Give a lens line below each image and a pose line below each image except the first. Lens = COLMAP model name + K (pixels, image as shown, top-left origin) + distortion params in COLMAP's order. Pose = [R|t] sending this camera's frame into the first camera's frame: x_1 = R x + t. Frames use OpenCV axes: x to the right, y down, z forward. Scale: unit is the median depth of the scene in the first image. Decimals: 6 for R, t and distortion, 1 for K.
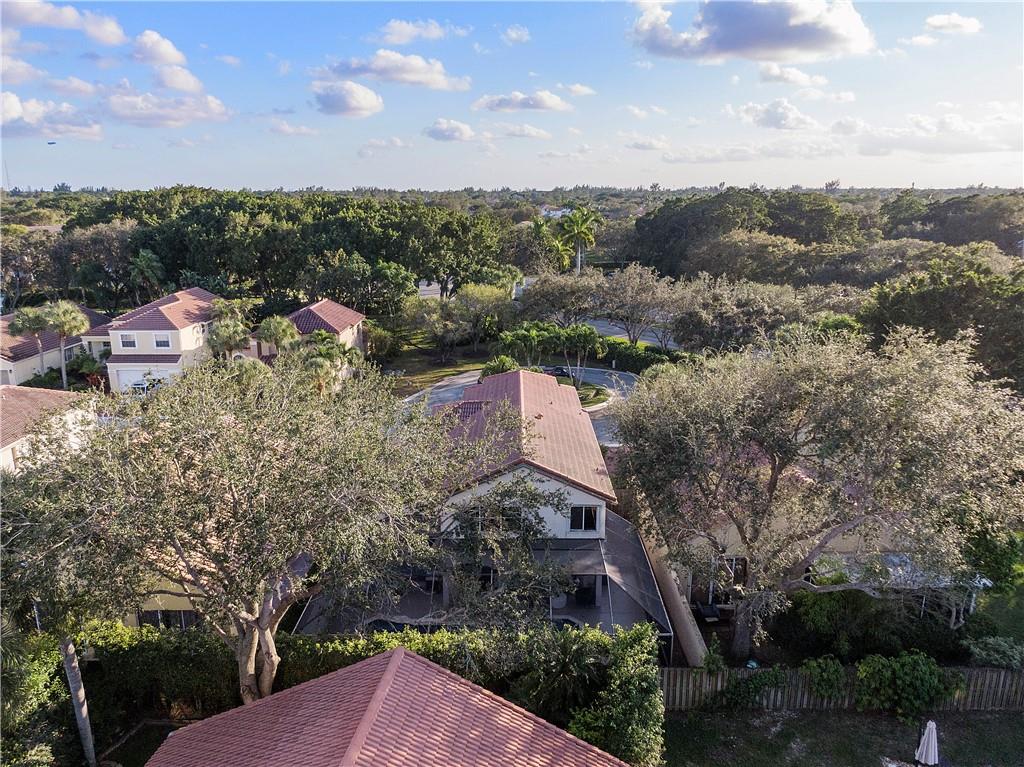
lens RADIAL K [[736.8, 0, 509.7], [0, 736.8, 376.3], [0, 0, 1]] dist [0.040888, -0.065428]
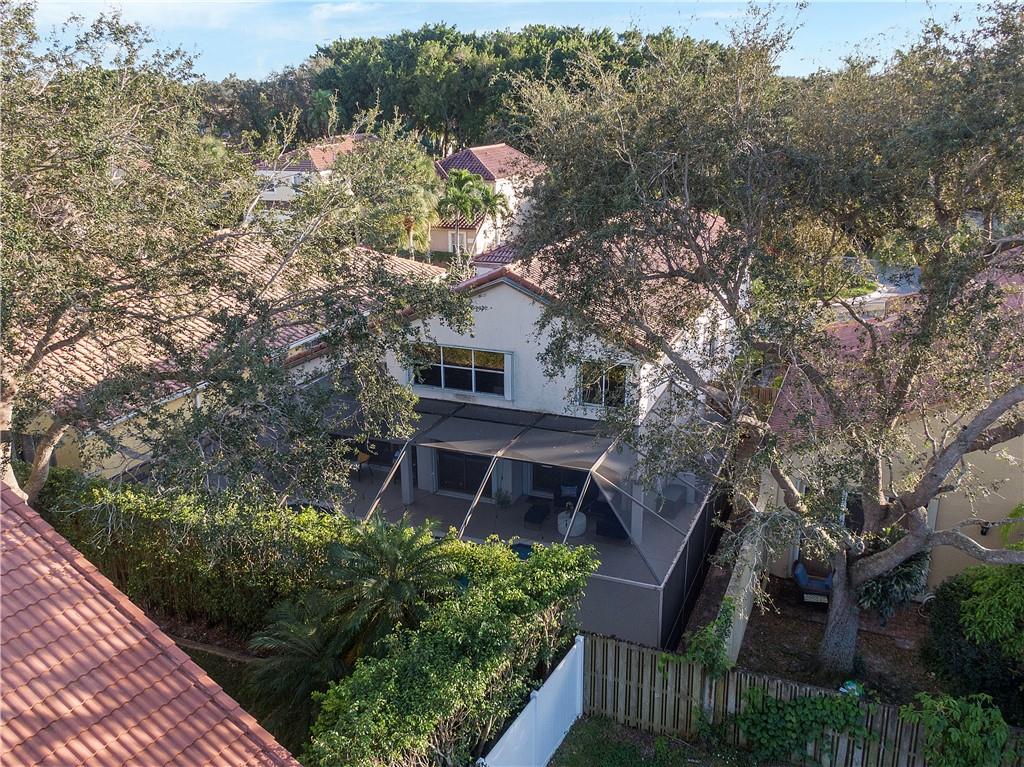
lens RADIAL K [[895.8, 0, 512.0], [0, 895.8, 383.5], [0, 0, 1]] dist [0.029174, -0.000962]
pose [[0.925209, 0.110798, -0.362922, 0.344205], [-0.084550, 0.992572, 0.087480, 0.164897], [0.369919, -0.050252, 0.927704, 0.397411]]
